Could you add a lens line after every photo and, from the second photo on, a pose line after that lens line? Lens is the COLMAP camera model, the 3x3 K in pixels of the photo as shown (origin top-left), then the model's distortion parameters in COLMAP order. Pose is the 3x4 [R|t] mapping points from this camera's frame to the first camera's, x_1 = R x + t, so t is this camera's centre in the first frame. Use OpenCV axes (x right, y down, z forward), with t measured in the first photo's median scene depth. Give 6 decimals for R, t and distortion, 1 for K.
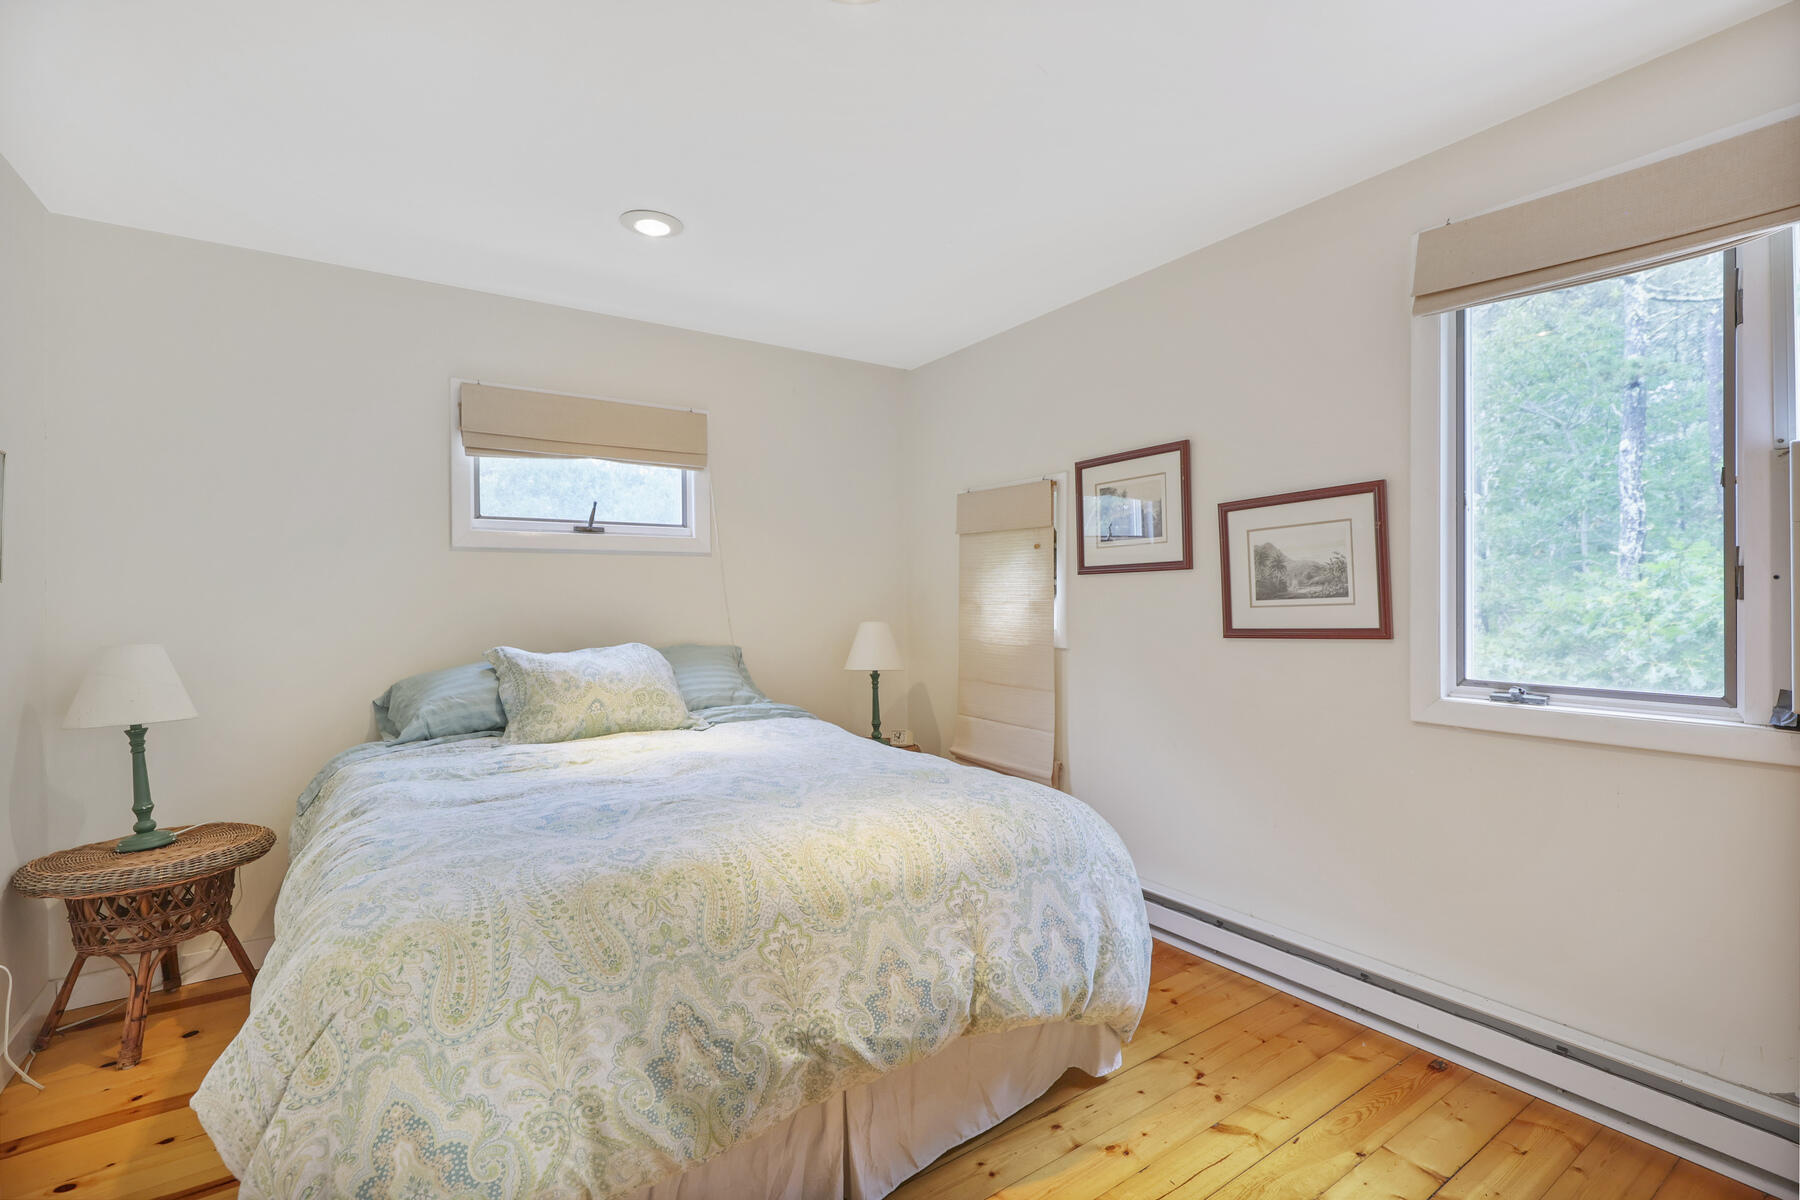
lens RADIAL K [[818.3, 0, 933.9], [0, 818.3, 602.8], [0, 0, 1]] dist [0.000887, -0.000407]
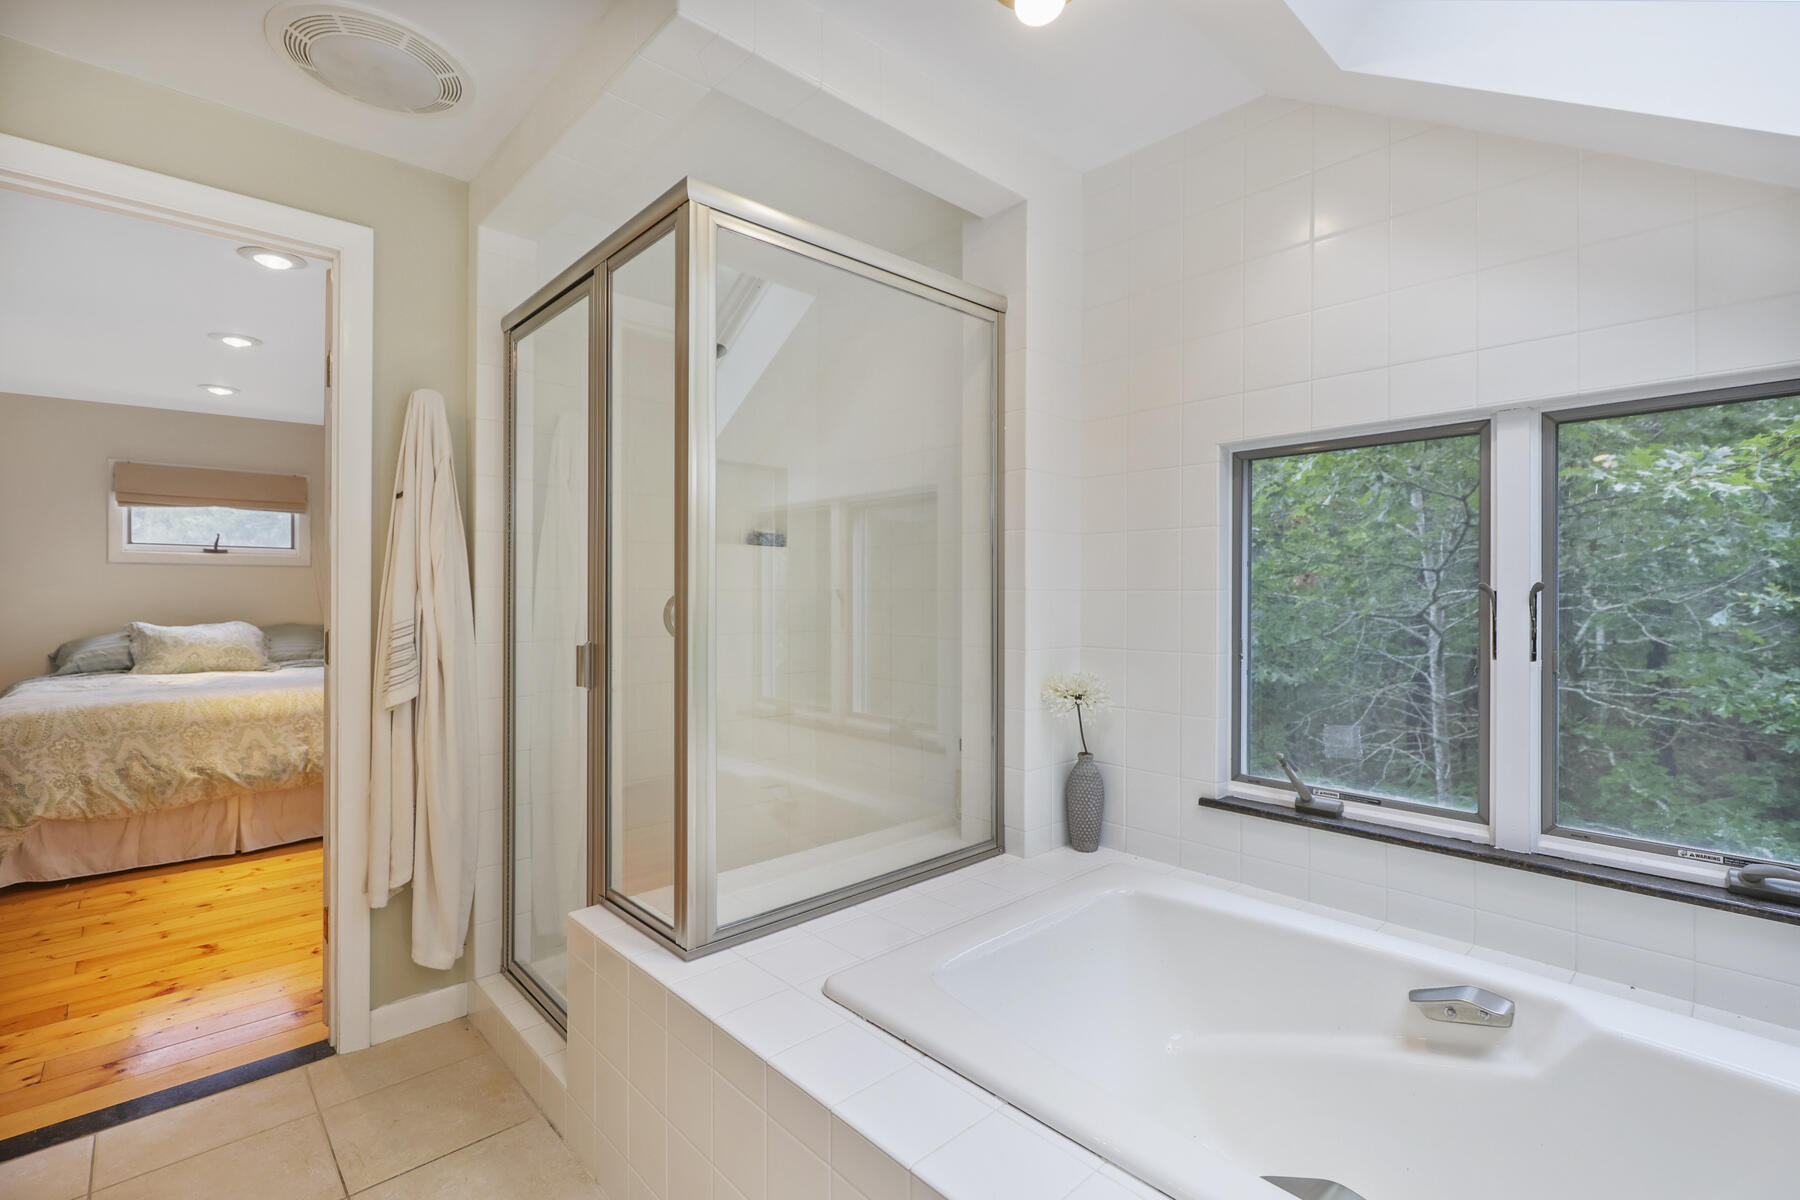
lens RADIAL K [[818.3, 0, 936.5], [0, 818.3, 602.5], [0, 0, 1]] dist [0.000887, -0.000407]
pose [[0.989082, 0.007667, 0.147168, 0.881763], [-0.007539, 0.999971, -0.001431, 0.002952], [-0.147174, 0.000306, 0.989111, -0.941767]]
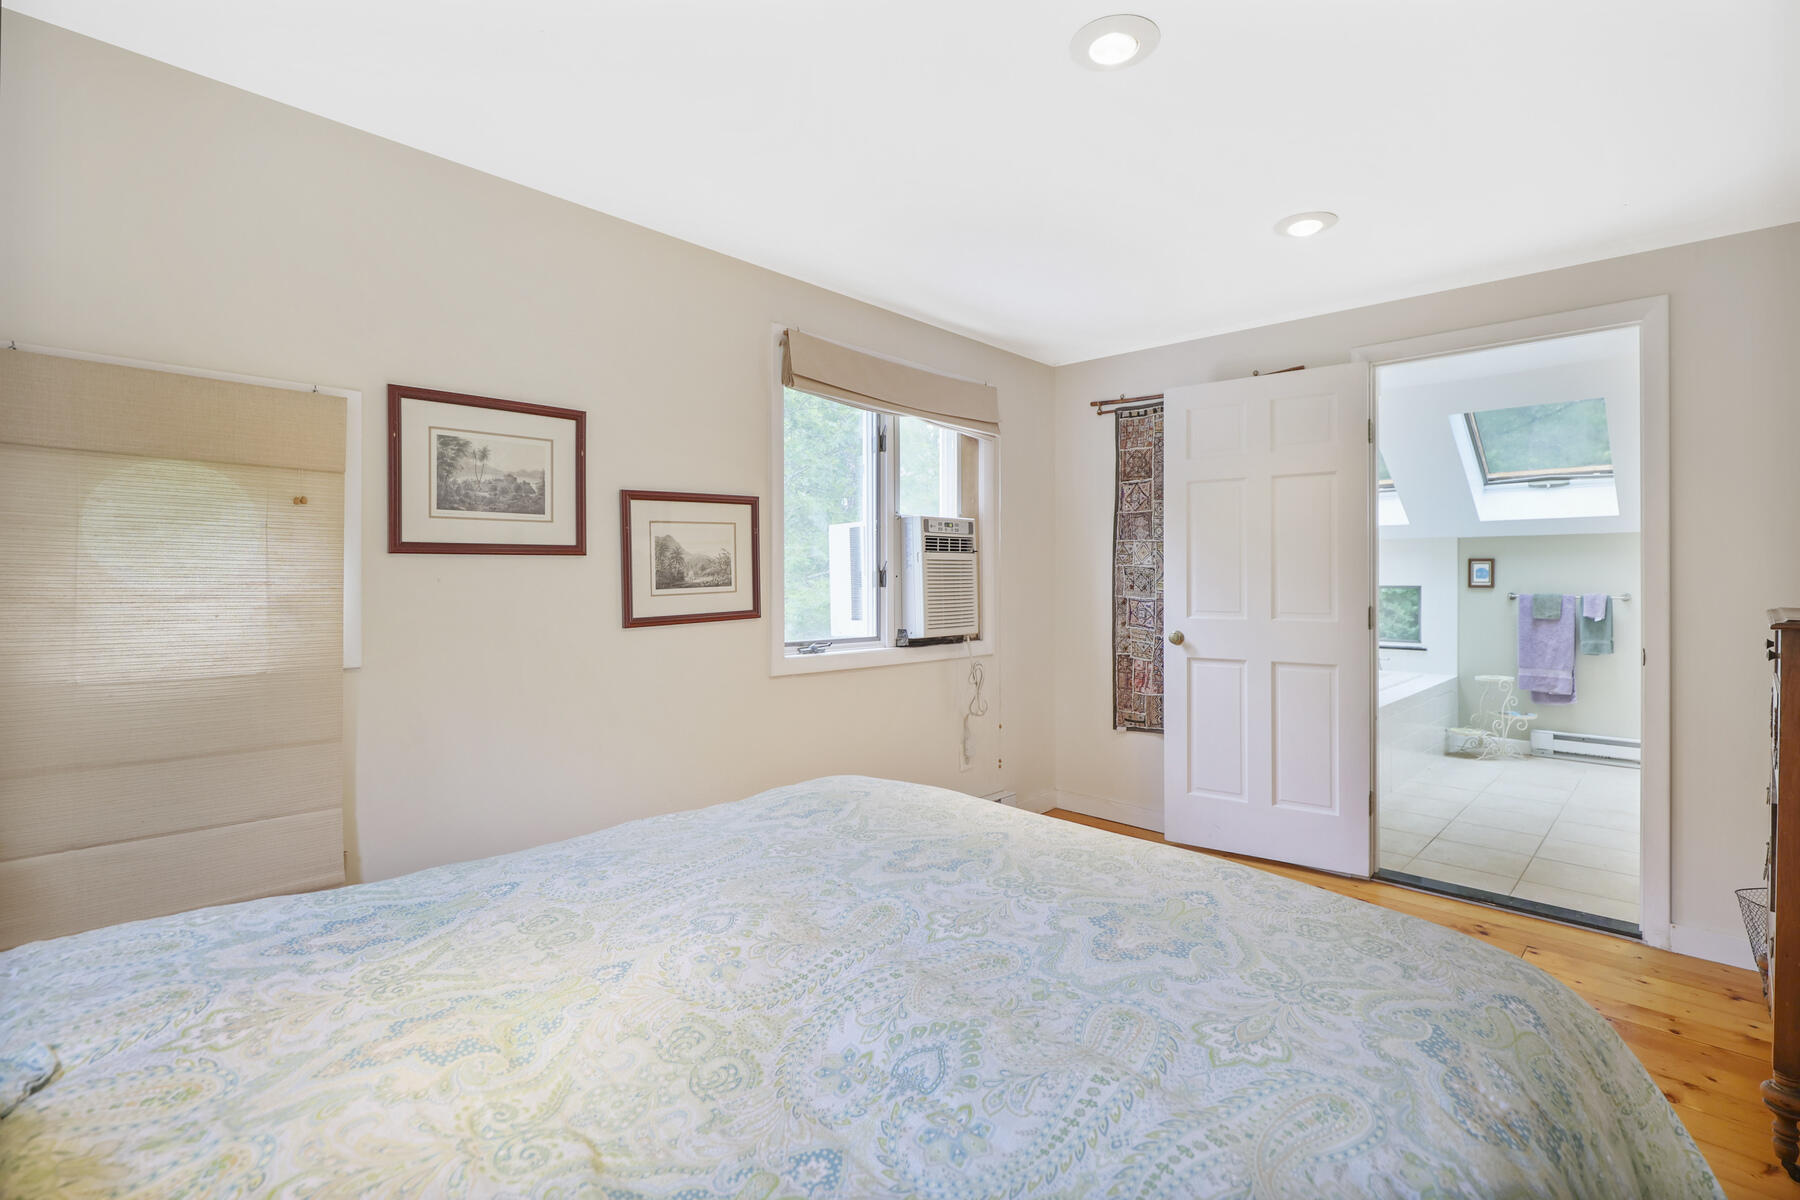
lens RADIAL K [[830.6, 0, 907.9], [0, 830.6, 580.8], [0, 0, 1]] dist [-0.004513, -0.000323]
pose [[-0.192663, 0.007435, 0.981237, -0.839215], [0.010771, 0.999927, -0.005461, -0.005718], [-0.981206, 0.009517, -0.192729, 1.067061]]
